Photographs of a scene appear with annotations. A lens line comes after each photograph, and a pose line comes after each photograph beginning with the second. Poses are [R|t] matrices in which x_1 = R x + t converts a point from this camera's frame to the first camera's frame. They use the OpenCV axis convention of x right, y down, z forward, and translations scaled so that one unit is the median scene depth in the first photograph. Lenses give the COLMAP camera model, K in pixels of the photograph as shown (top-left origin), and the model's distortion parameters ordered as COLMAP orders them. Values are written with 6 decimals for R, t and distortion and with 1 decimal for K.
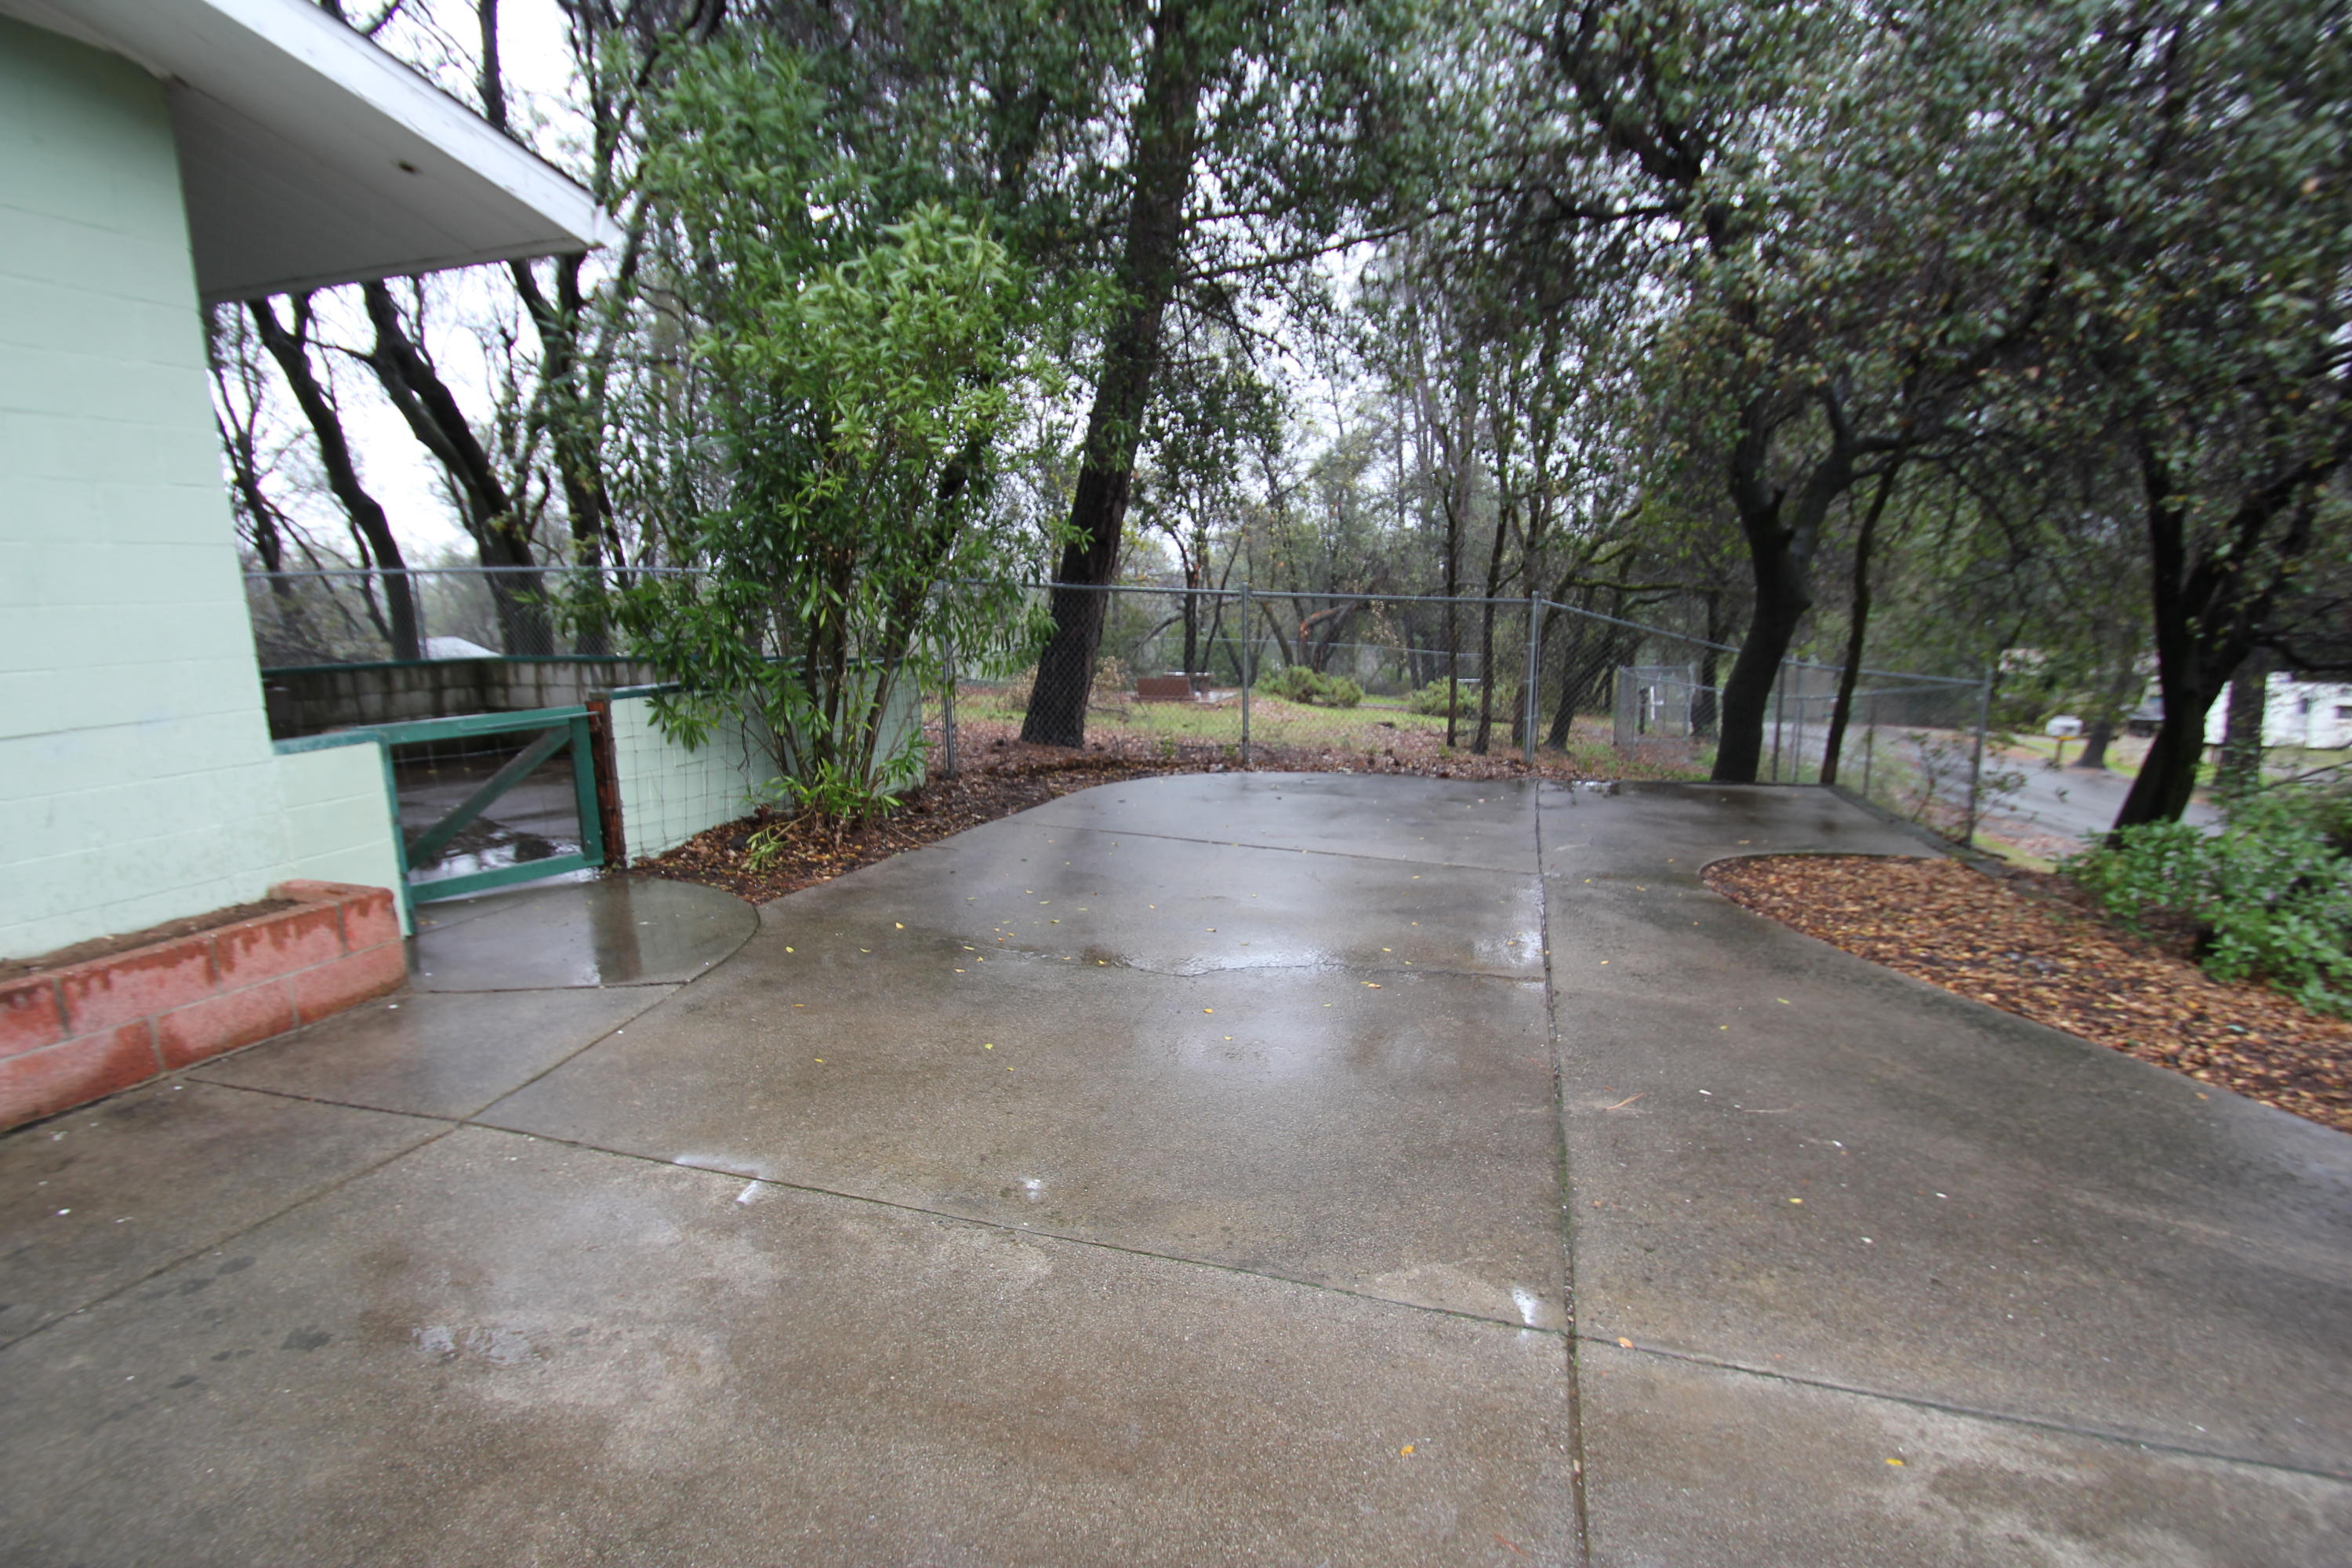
lens RADIAL K [[1089.6, 0, 1187.1], [0, 1089.6, 795.6], [0, 0, 1]] dist [0.016440, -0.019213]
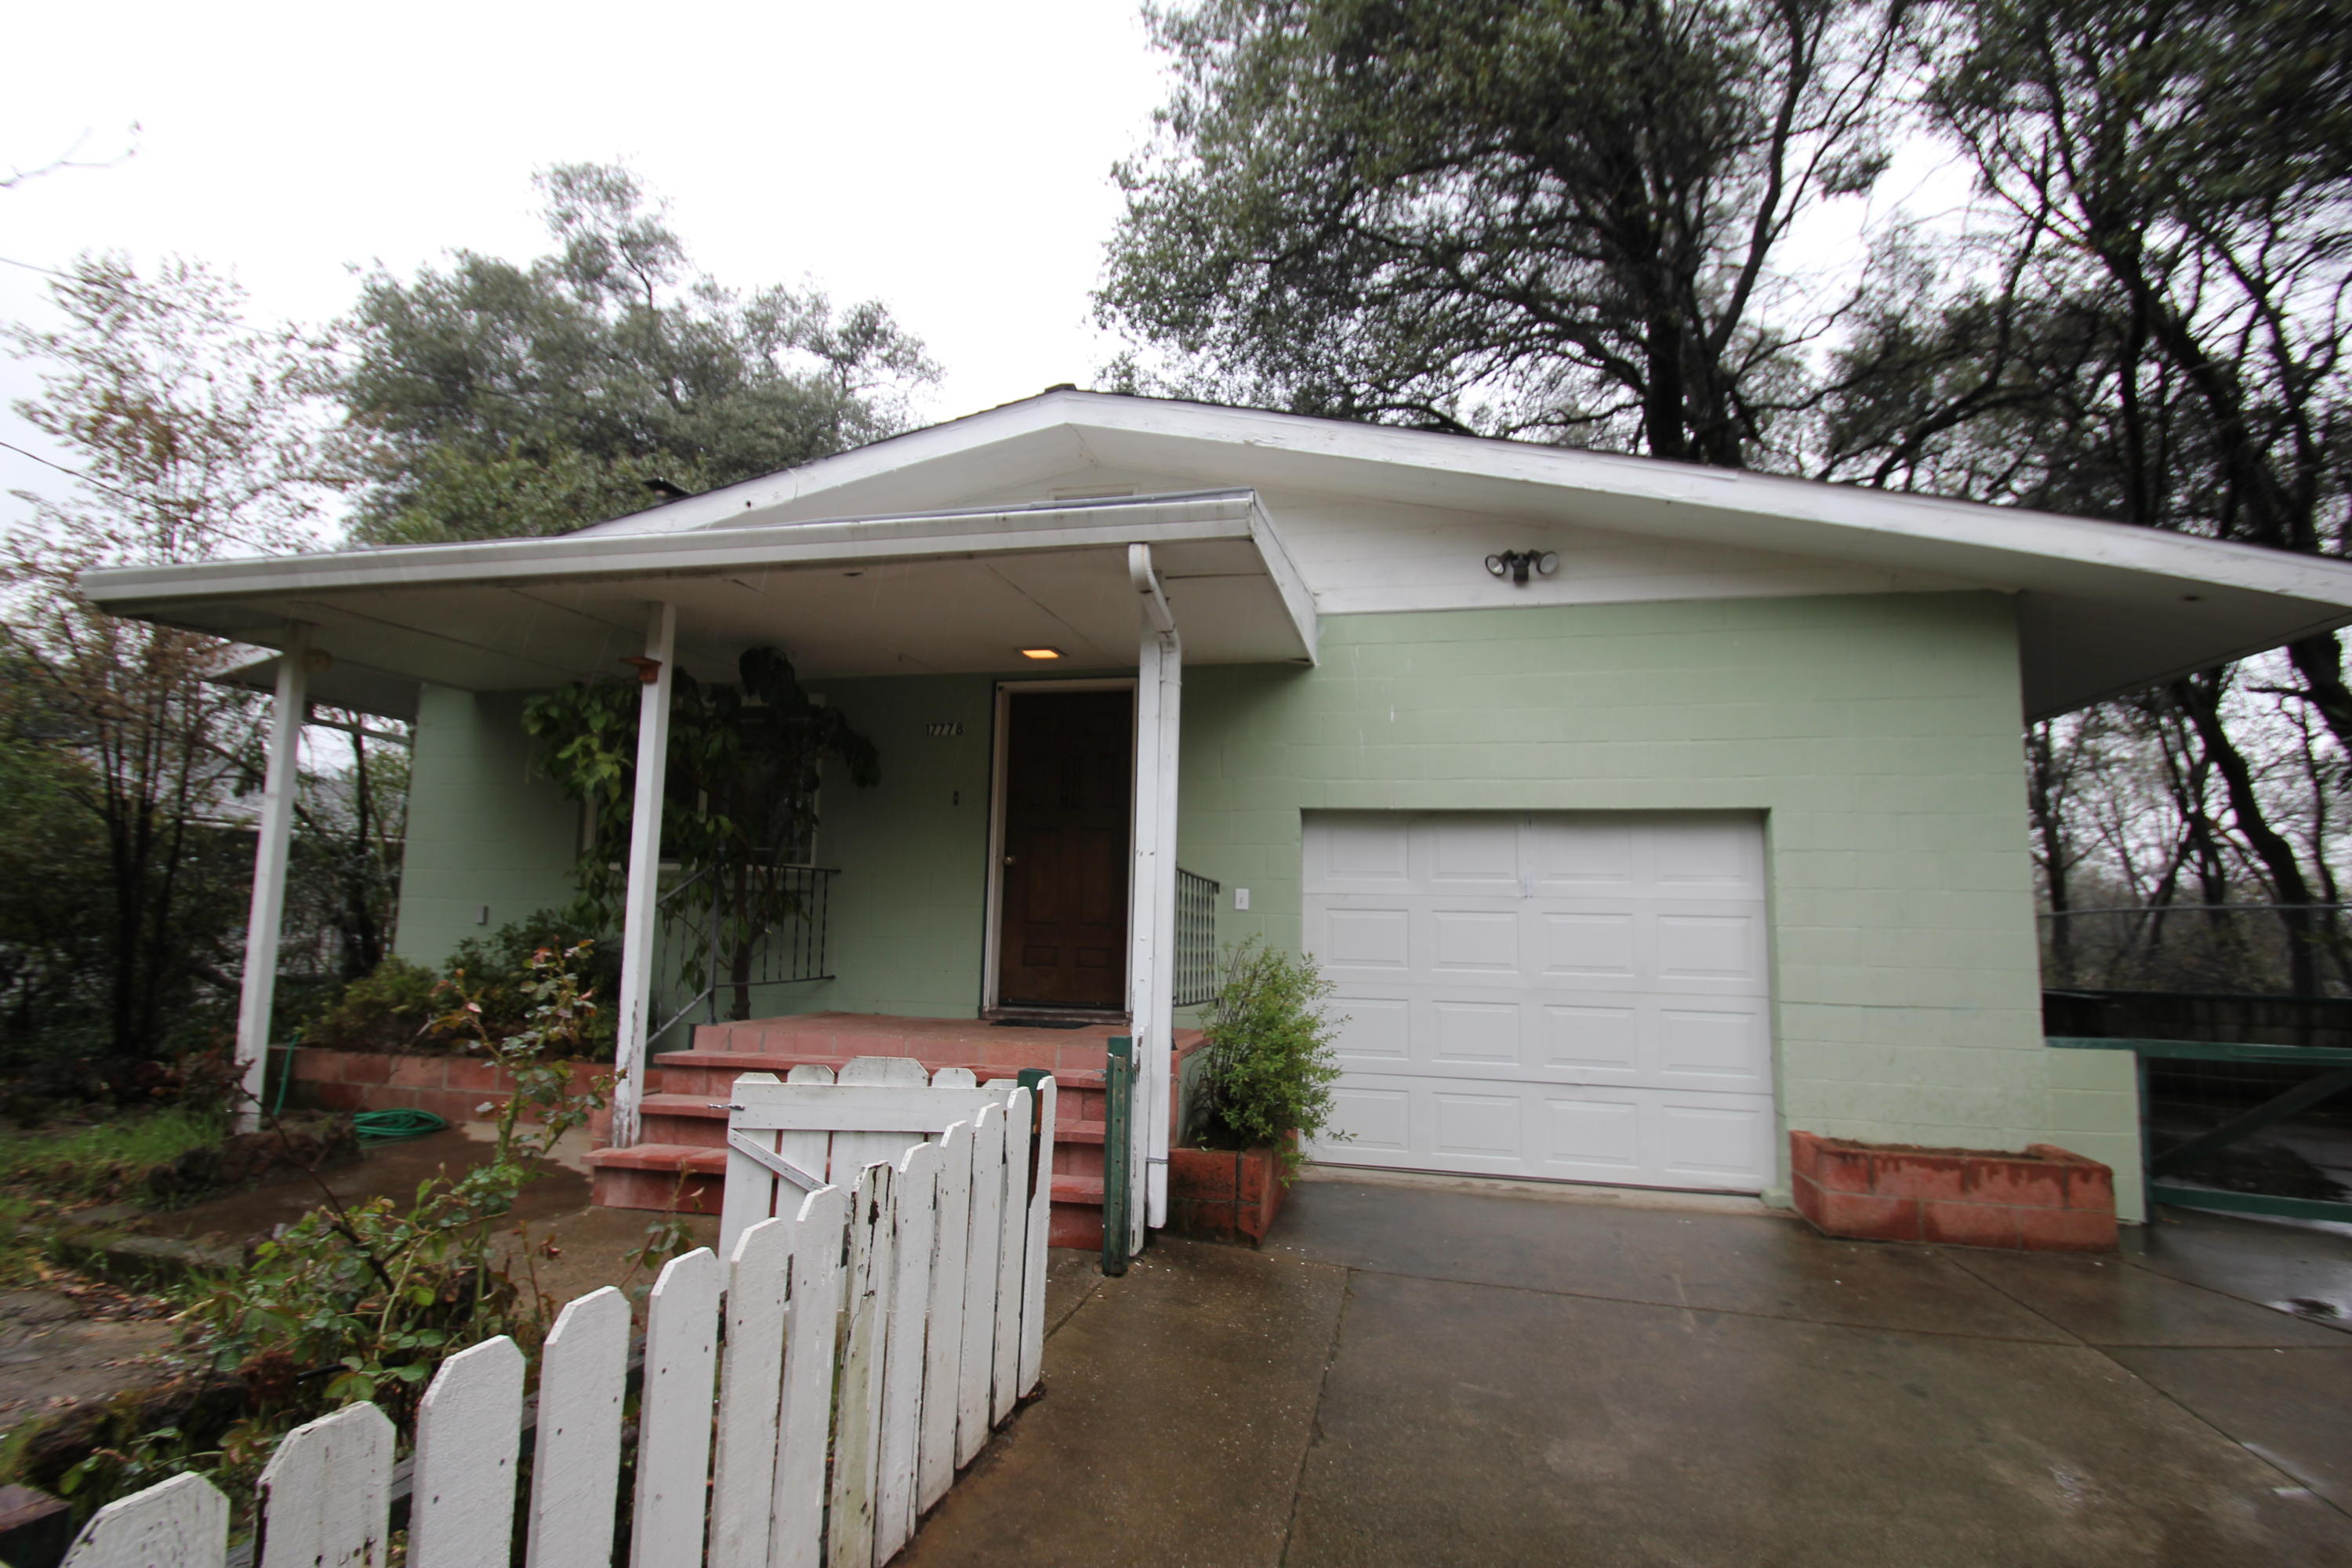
lens RADIAL K [[1089.6, 0, 1187.1], [0, 1089.6, 795.6], [0, 0, 1]] dist [0.016440, -0.019213]
pose [[0.102128, -0.090790, -0.990620, 0.407826], [-0.208789, 0.971689, -0.110580, 0.031284], [0.972613, 0.218124, 0.080281, -0.192442]]
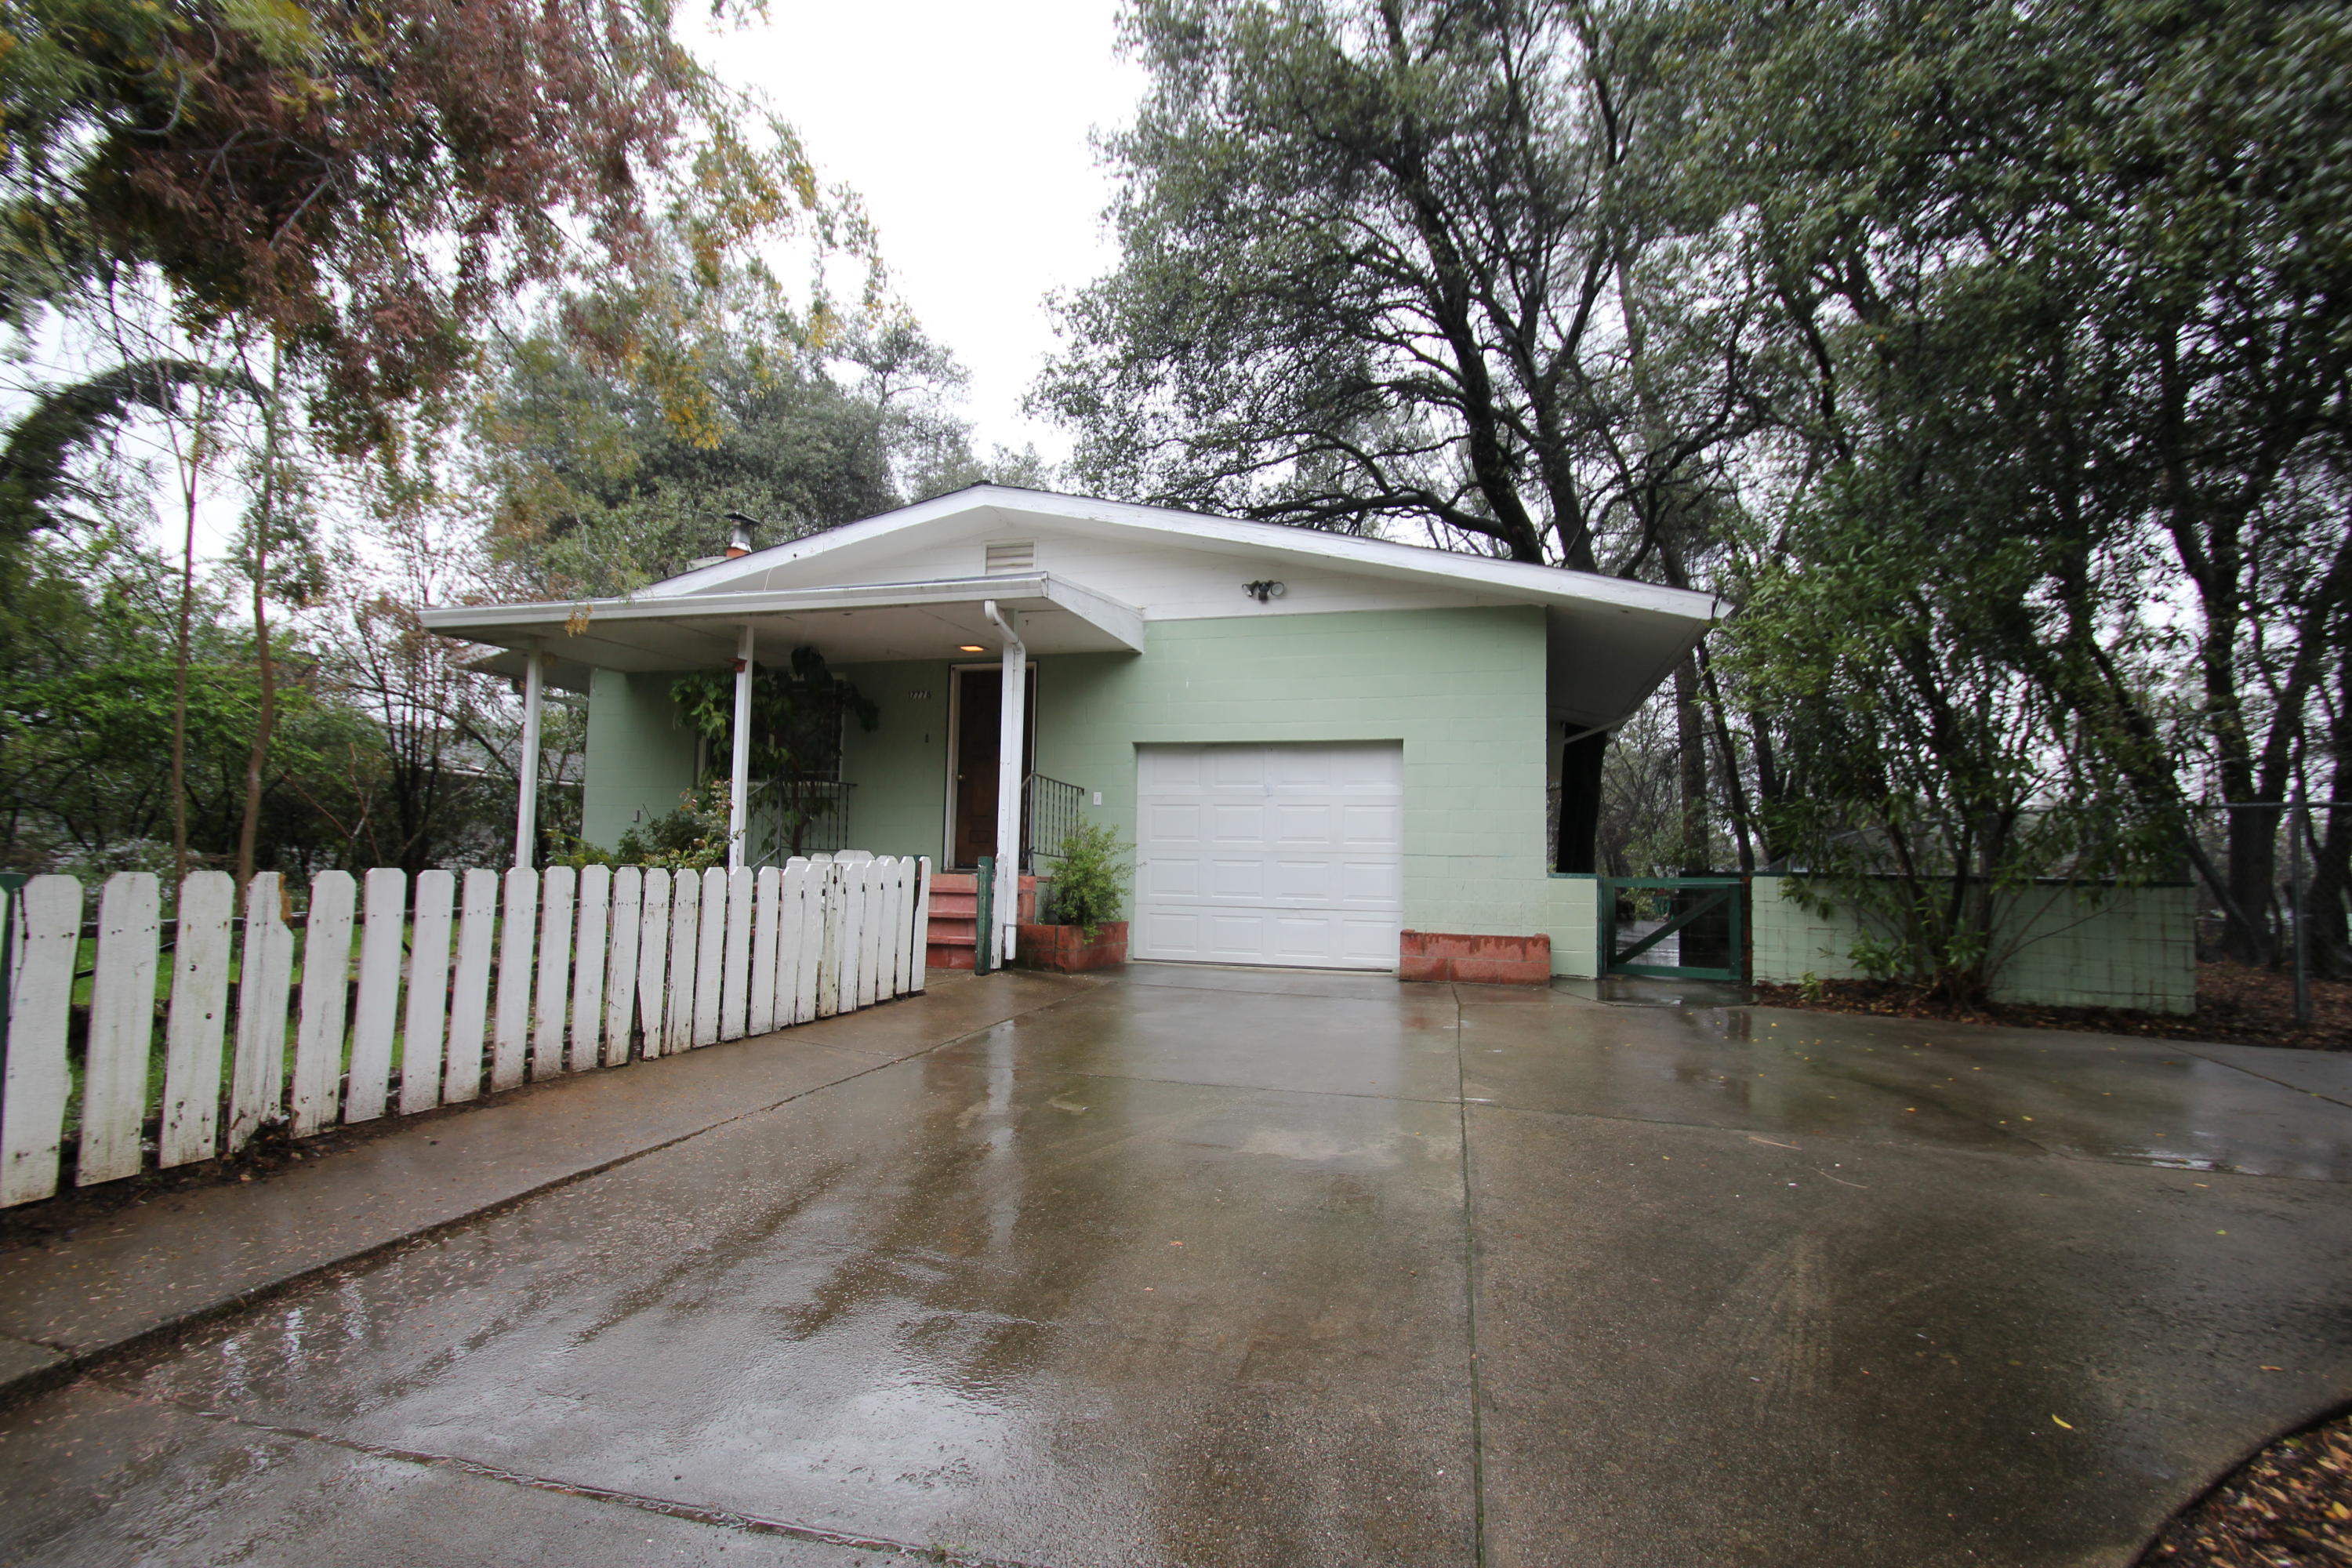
lens RADIAL K [[1089.6, 0, 1187.1], [0, 1089.6, 795.6], [0, 0, 1]] dist [0.016440, -0.019213]
pose [[0.046221, -0.047859, -0.997784, 1.406532], [-0.207665, 0.976569, -0.056461, 0.080147], [0.977107, 0.209815, 0.035199, 0.158507]]
